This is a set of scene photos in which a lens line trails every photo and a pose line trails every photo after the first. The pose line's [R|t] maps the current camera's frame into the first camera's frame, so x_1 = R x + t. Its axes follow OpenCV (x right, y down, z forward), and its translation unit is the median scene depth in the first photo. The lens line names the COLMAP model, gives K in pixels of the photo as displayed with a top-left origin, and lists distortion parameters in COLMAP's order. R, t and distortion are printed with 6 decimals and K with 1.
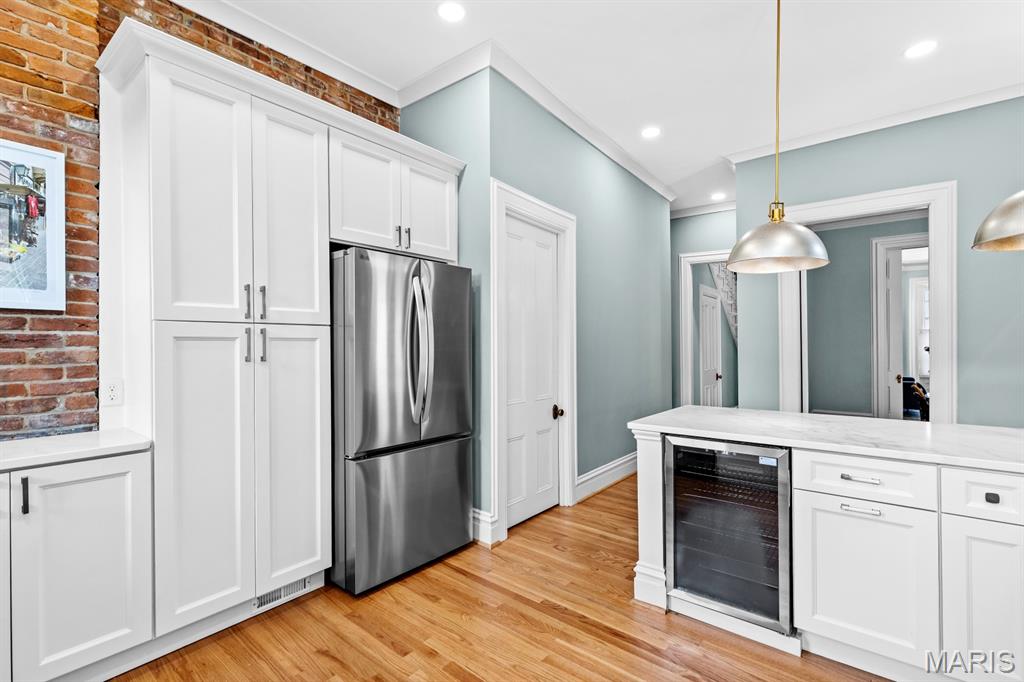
lens RADIAL K [[469.5, 0, 512.5], [0, 469.5, 342.7], [0, 0, 1]] dist [0.000523, -0.000075]
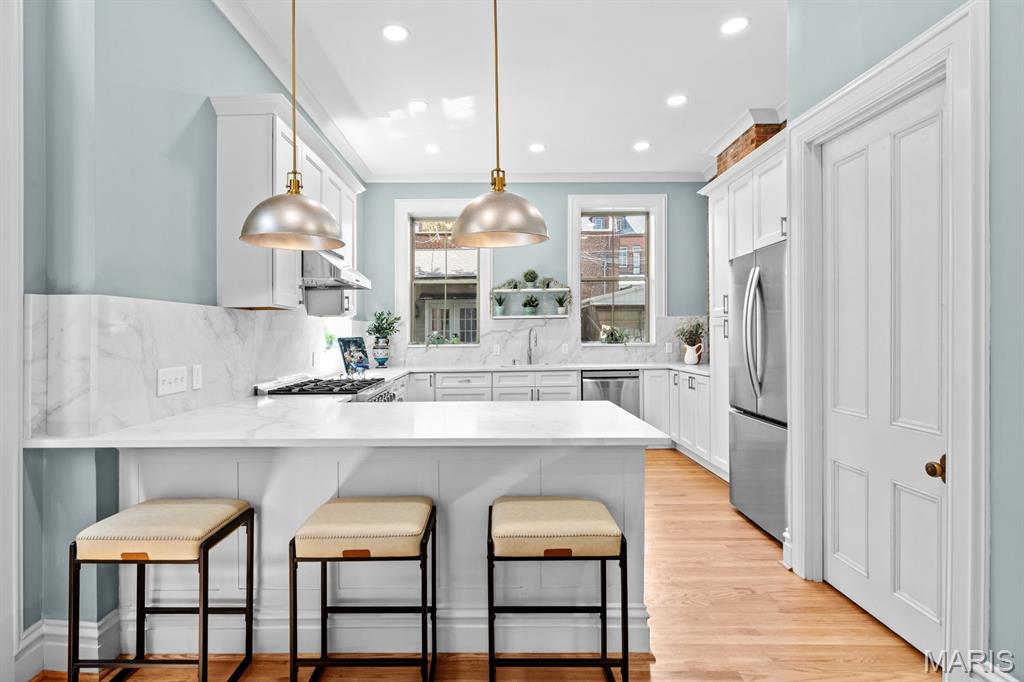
lens RADIAL K [[493.2, 0, 507.7], [0, 493.2, 332.2], [0, 0, 1]] dist [-0.000280, -0.000064]
pose [[-0.767100, 0.007122, -0.641488, 0.864786], [0.007350, 0.999970, 0.002312, 0.008358], [0.641485, -0.002941, -0.767130, 1.298205]]
